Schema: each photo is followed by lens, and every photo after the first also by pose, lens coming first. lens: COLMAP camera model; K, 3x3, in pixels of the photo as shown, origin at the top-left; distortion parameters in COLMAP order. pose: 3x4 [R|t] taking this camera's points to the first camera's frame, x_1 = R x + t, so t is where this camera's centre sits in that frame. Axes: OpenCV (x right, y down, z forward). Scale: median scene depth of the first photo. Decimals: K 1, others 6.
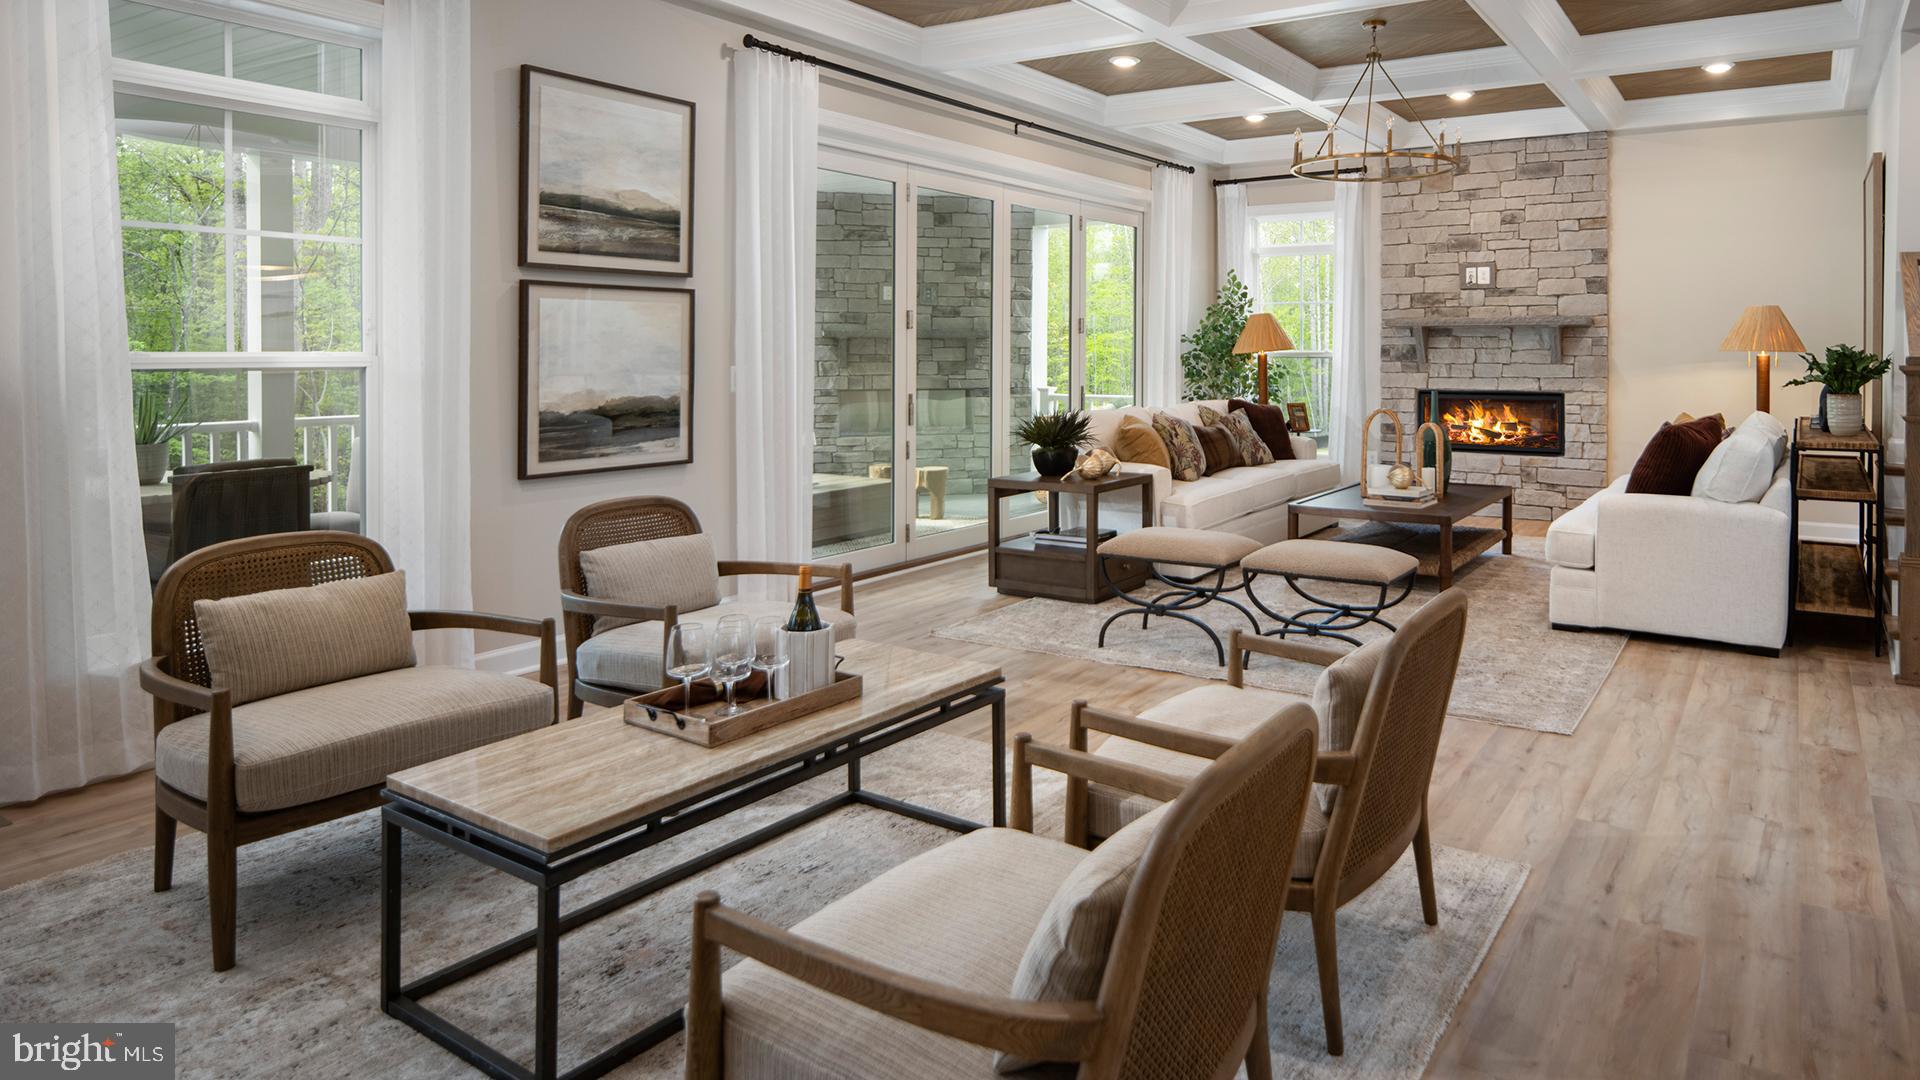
lens RADIAL K [[1159.5, 0, 958.0], [0, 1159.5, 376.4], [0, 0, 1]] dist [-0.000615, -0.000173]
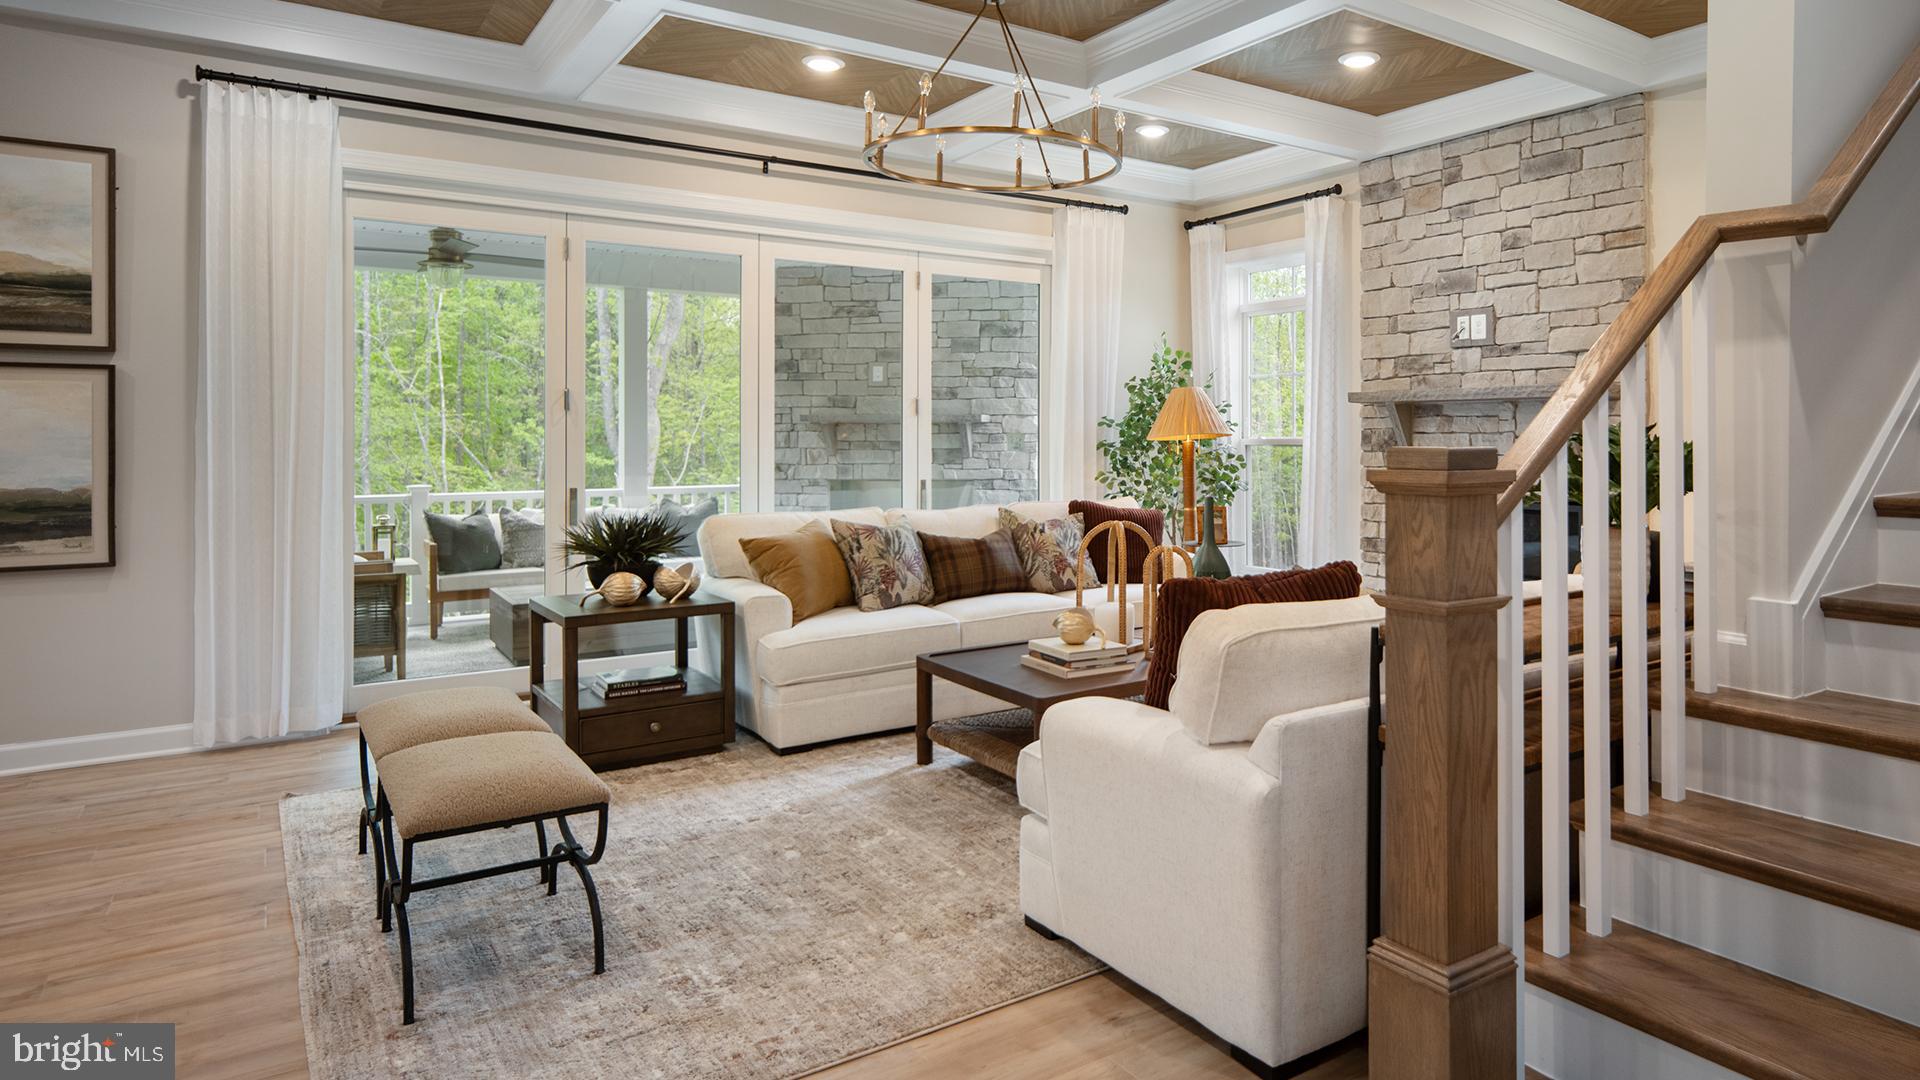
lens RADIAL K [[1089.3, 0, 960.9], [0, 1089.3, 451.3], [0, 0, 1]] dist [-0.004579, -0.001361]
pose [[0.933559, 0.004553, -0.358394, 0.401726], [-0.007946, 0.999936, -0.007995, -0.005893], [0.358335, 0.010312, 0.933536, 0.292119]]
